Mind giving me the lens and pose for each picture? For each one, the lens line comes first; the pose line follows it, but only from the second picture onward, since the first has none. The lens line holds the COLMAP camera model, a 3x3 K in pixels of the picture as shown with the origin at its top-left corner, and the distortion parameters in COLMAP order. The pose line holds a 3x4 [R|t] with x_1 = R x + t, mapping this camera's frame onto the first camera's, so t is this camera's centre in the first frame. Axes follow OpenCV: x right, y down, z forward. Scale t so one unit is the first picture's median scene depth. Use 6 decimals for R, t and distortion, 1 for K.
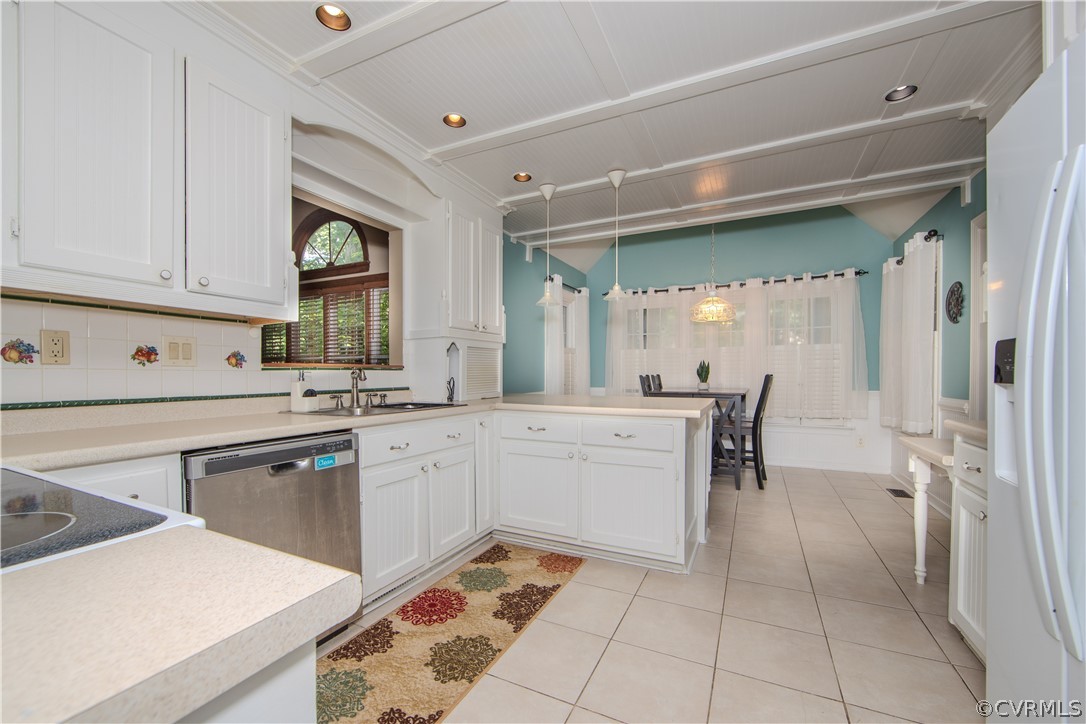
lens RADIAL K [[437.1, 0, 540.8], [0, 437.1, 372.2], [0, 0, 1]] dist [-0.007826, 0.000015]
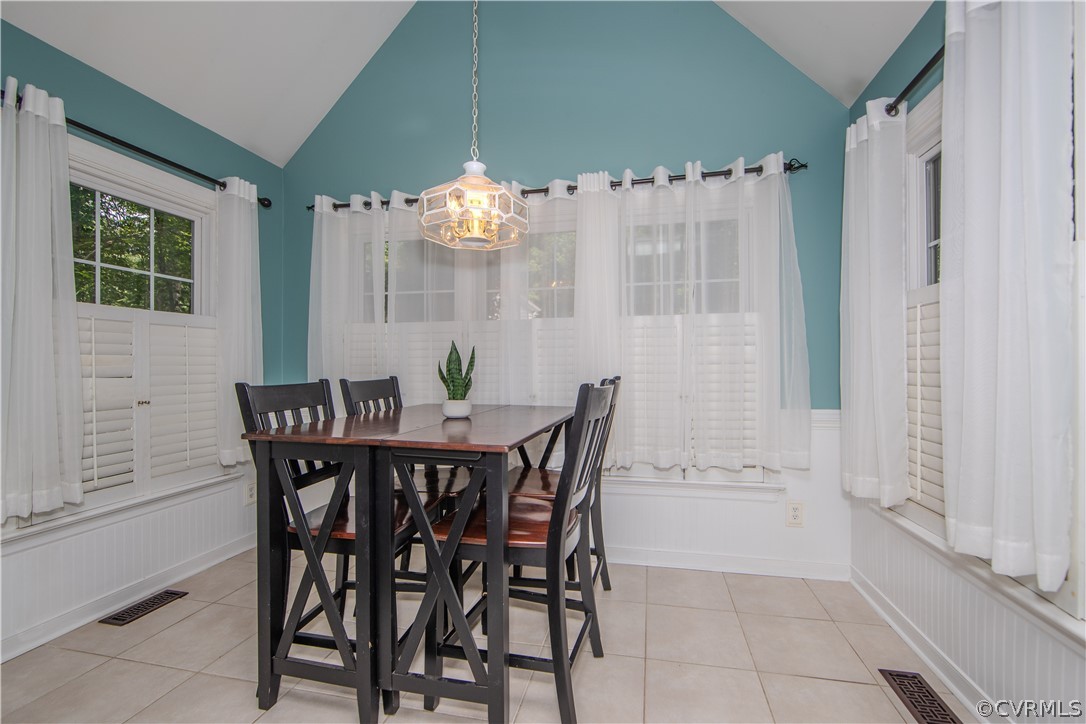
lens RADIAL K [[437.1, 0, 549.2], [0, 437.1, 361.5], [0, 0, 1]] dist [-0.007826, 0.000015]
pose [[0.969881, 0.002047, 0.243571, 0.339239], [0.002220, 0.999849, -0.017244, -0.002900], [-0.243570, 0.017266, 0.969730, 0.574642]]
